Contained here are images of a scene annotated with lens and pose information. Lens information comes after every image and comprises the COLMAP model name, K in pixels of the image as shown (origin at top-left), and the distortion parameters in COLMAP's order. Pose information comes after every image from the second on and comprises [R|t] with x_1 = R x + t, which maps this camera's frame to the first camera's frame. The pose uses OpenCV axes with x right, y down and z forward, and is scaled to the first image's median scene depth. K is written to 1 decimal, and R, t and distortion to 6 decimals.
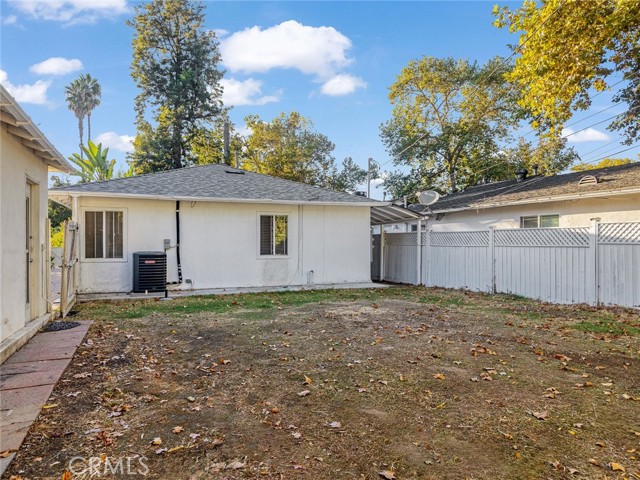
lens RADIAL K [[379.1, 0, 320.0], [0, 379.1, 240.0], [0, 0, 1]] dist [-0.001819, -0.000785]
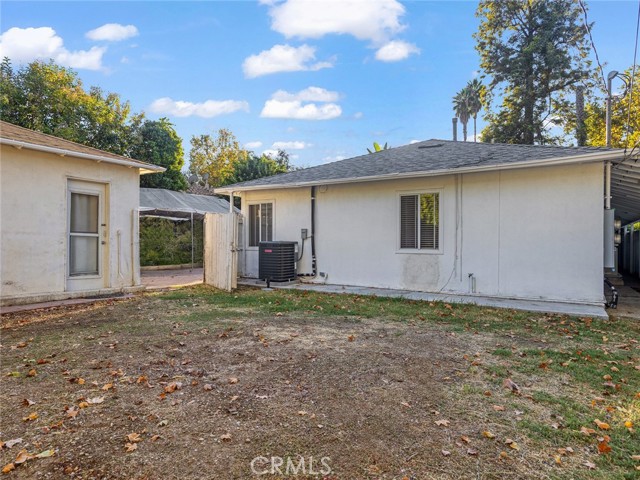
lens RADIAL K [[379.1, 0, 320.0], [0, 379.1, 240.0], [0, 0, 1]] dist [-0.001819, -0.000785]
pose [[0.606389, 0.011836, -0.795080, 0.352539], [0.003342, 0.999842, 0.017433, 0.009418], [0.795161, -0.013228, 0.606254, 0.411451]]
